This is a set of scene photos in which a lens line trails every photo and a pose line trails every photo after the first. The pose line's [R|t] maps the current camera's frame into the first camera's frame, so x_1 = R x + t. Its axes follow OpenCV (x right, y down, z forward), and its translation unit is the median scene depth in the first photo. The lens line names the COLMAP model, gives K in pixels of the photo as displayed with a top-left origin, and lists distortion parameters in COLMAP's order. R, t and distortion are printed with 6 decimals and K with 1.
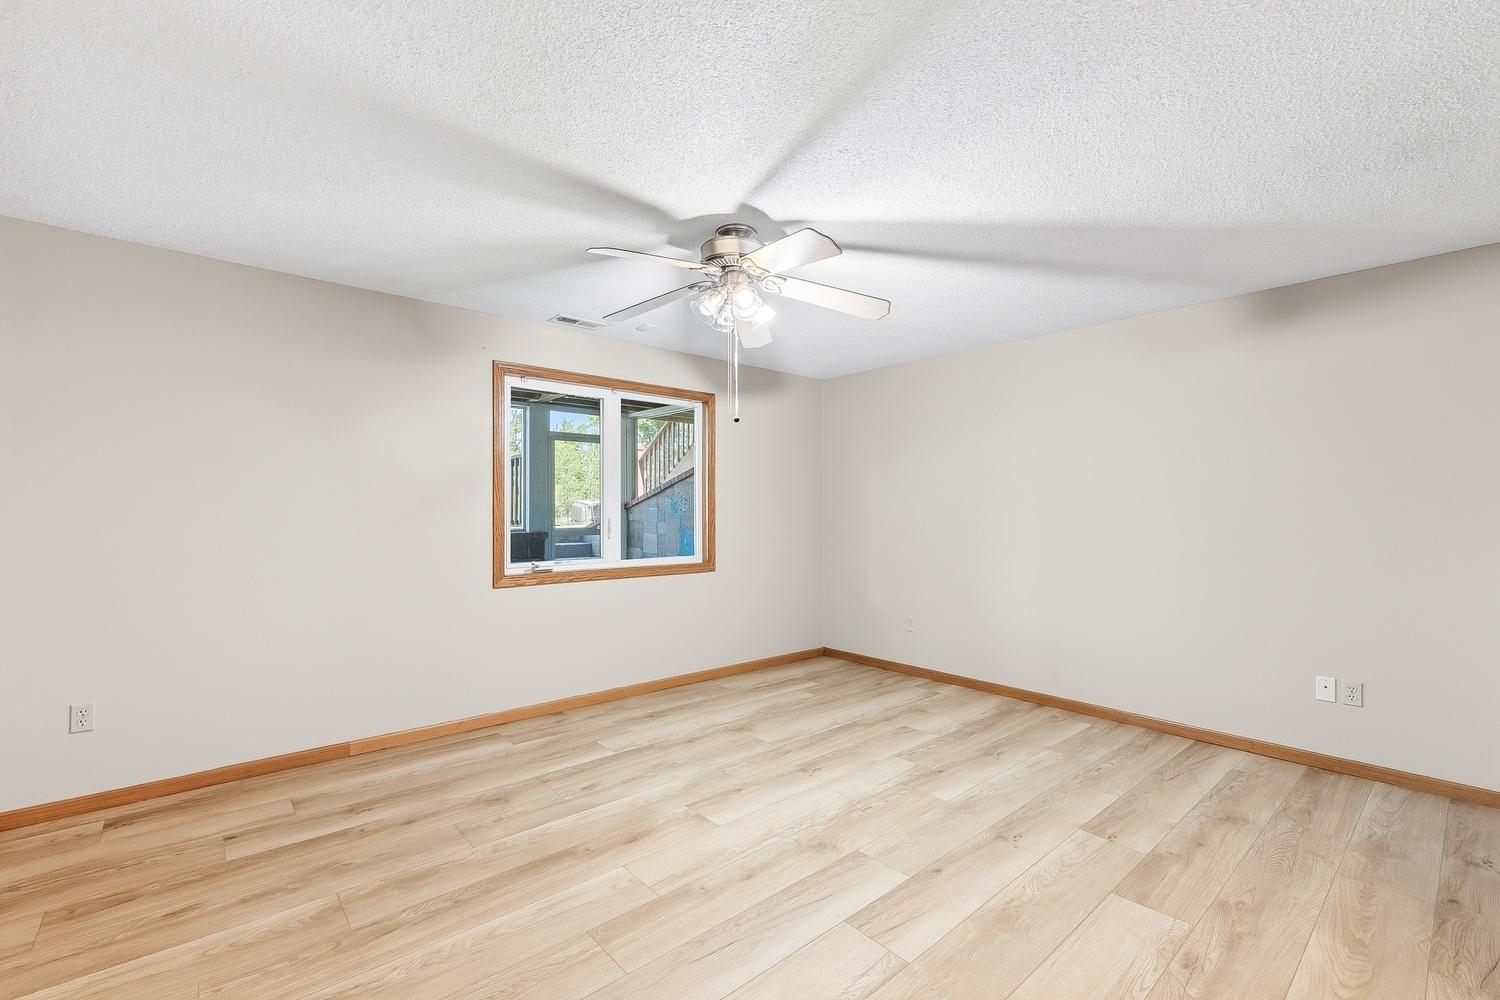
lens RADIAL K [[654.4, 0, 746.4], [0, 654.4, 507.0], [0, 0, 1]] dist [0.001312, -0.000006]
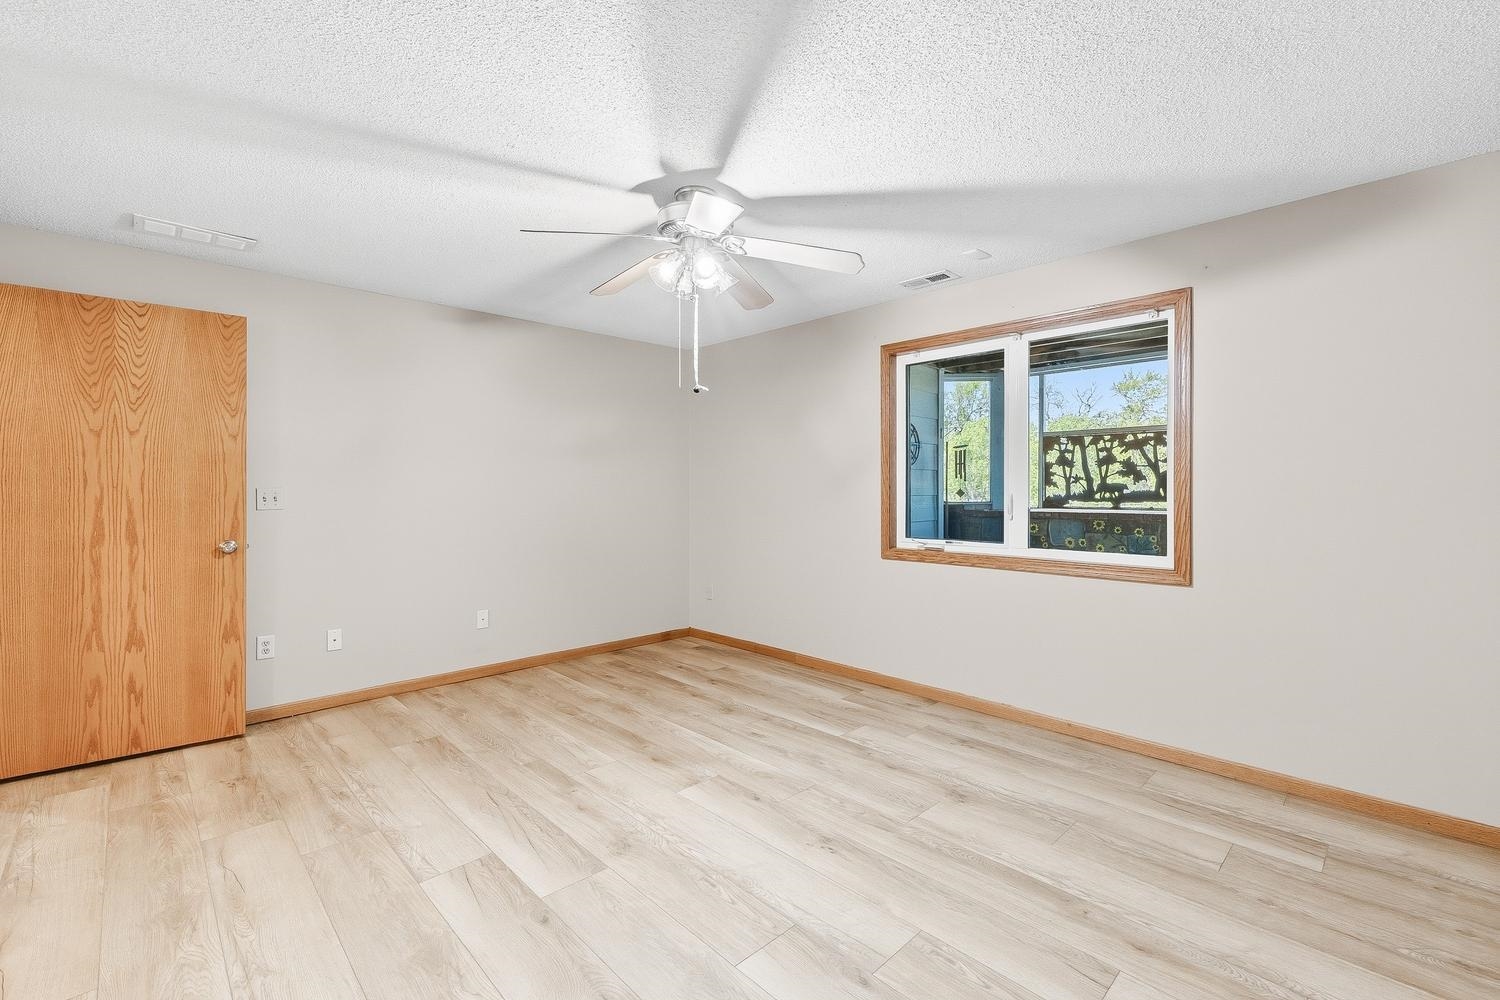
lens RADIAL K [[654.4, 0, 746.5], [0, 654.4, 491.5], [0, 0, 1]] dist [0.001312, -0.000006]
pose [[0.035760, 0.004787, -0.999349, 0.765445], [0.006548, 0.999966, 0.005024, 0.009043], [0.999339, -0.006724, 0.035728, 0.838161]]
